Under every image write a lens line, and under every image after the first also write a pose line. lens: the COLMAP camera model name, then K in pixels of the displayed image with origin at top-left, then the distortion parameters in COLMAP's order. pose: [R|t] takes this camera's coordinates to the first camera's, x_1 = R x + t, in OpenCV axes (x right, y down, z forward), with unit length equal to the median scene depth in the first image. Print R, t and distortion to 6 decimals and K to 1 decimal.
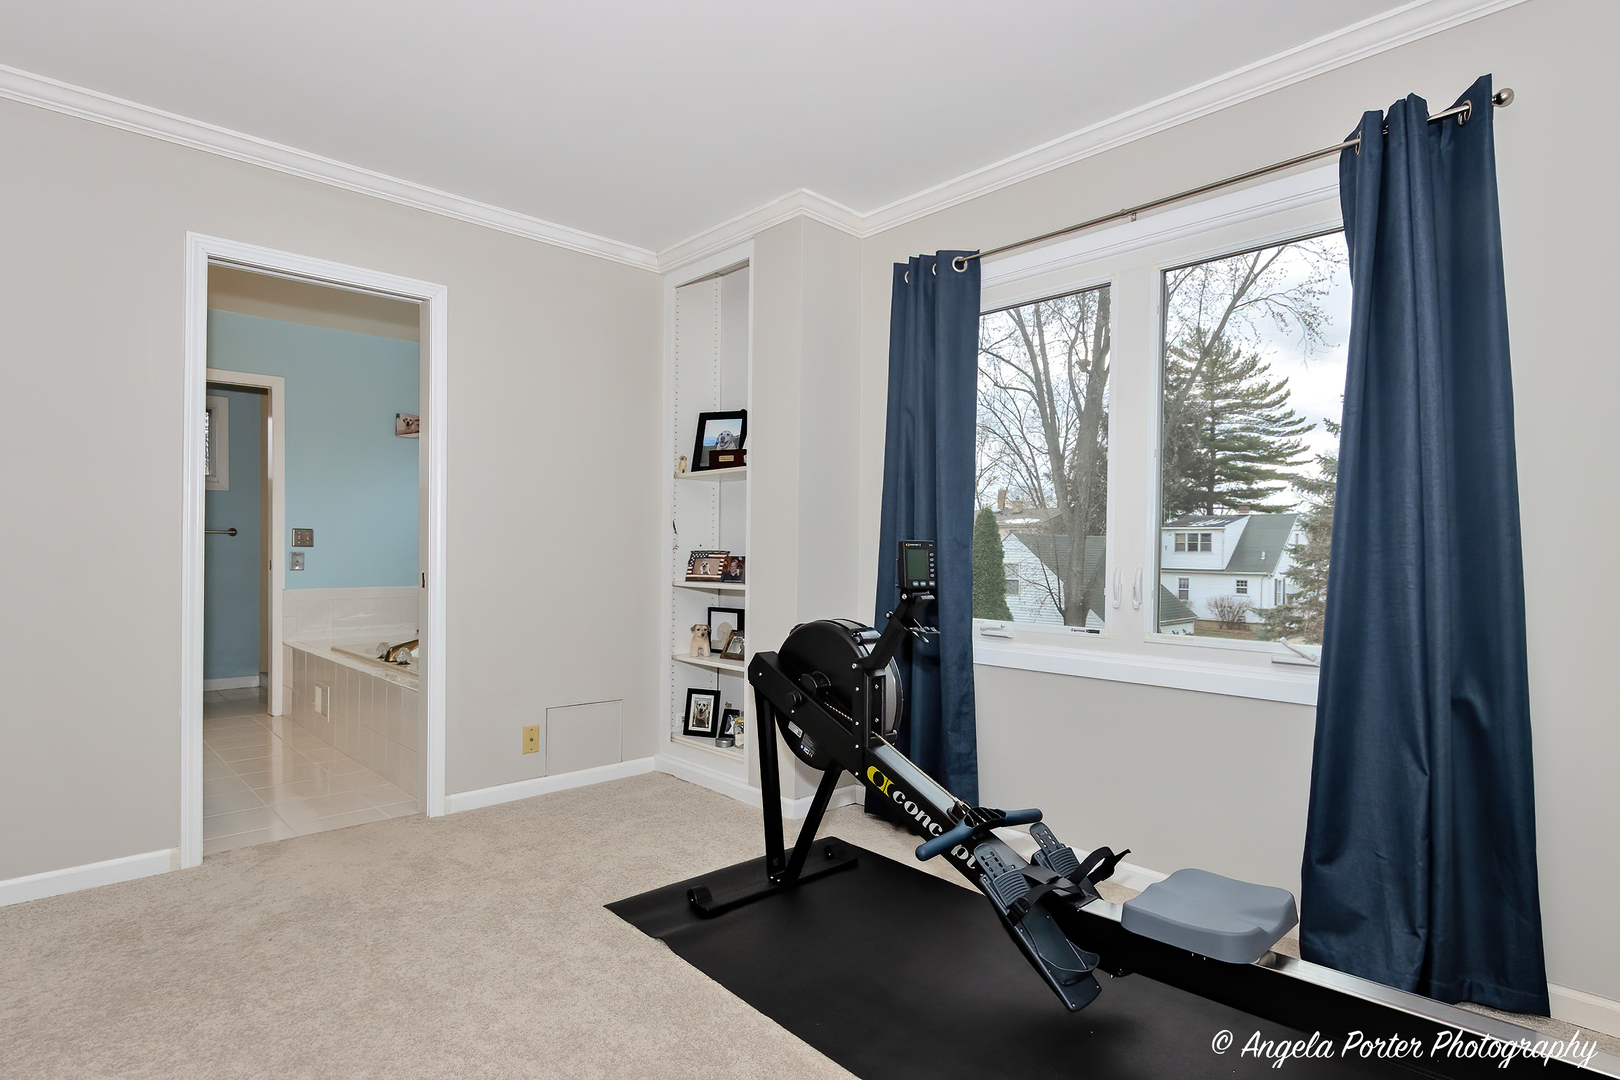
lens RADIAL K [[844.6, 0, 810.0], [0, 844.6, 540.0], [0, 0, 1]] dist [-0.002949, -0.000477]
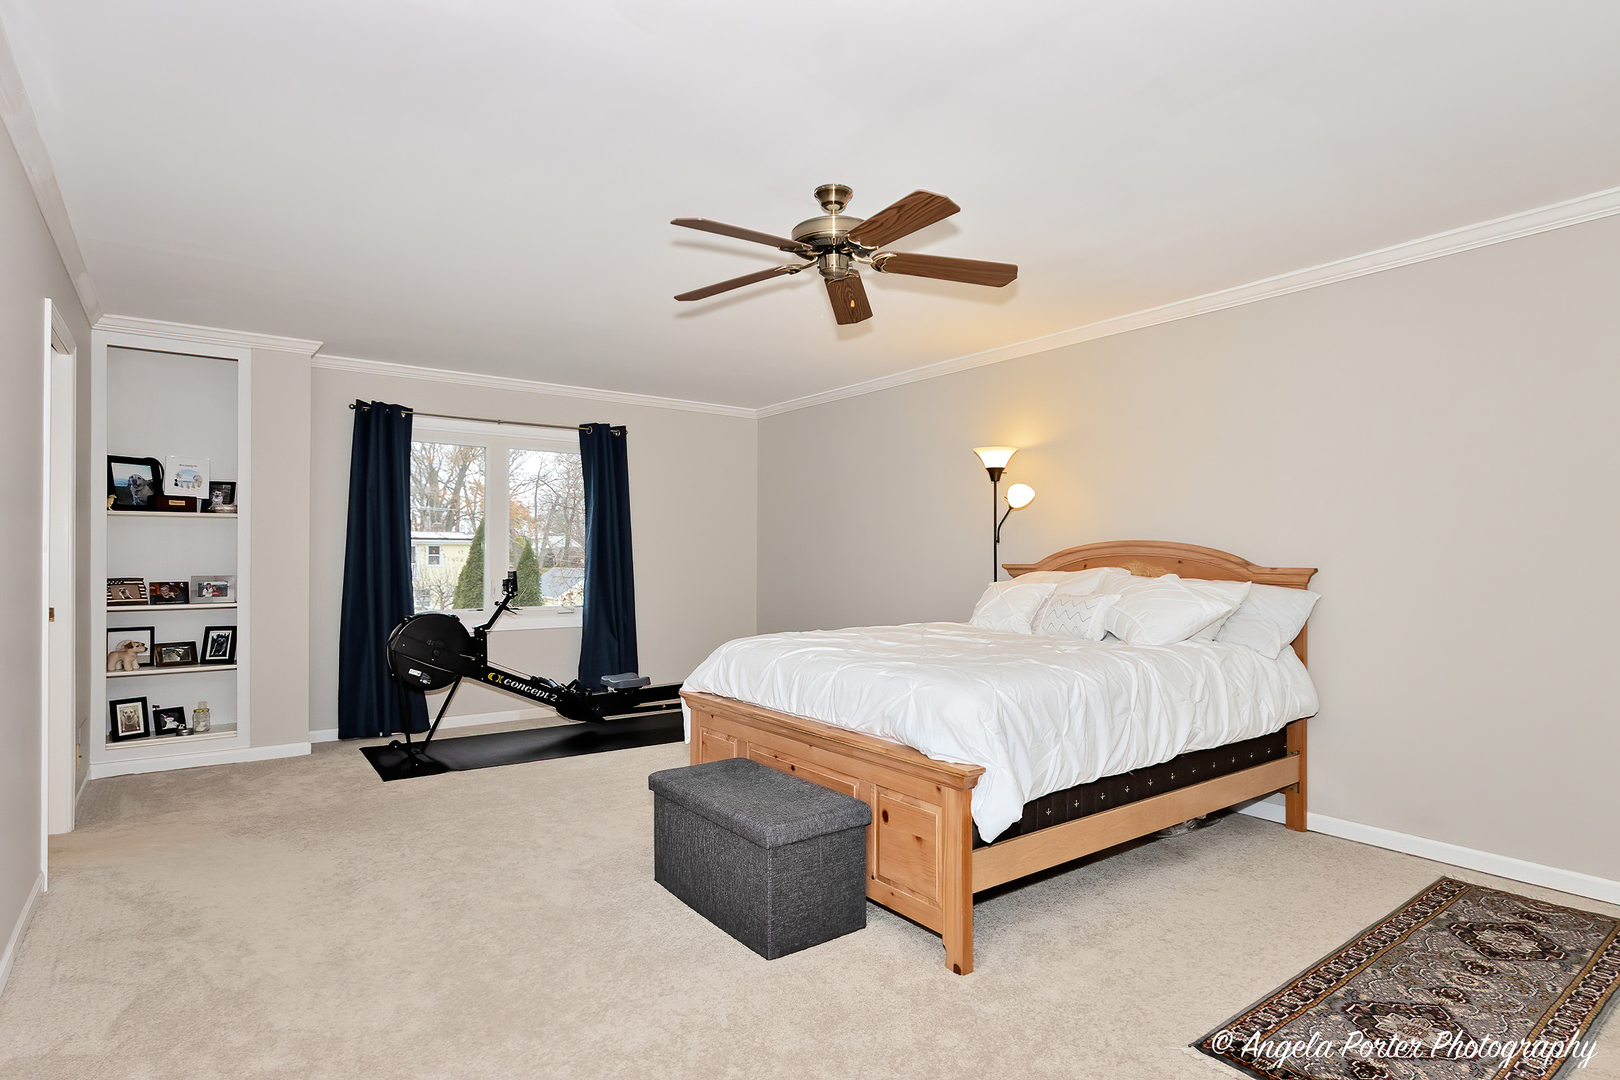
lens RADIAL K [[844.6, 0, 810.0], [0, 844.6, 540.0], [0, 0, 1]] dist [-0.002949, -0.000477]
pose [[0.120436, 0.014238, 0.992619, -1.142876], [-0.013685, 0.999826, -0.012681, -0.037473], [-0.992627, -0.012057, 0.120610, -0.057078]]
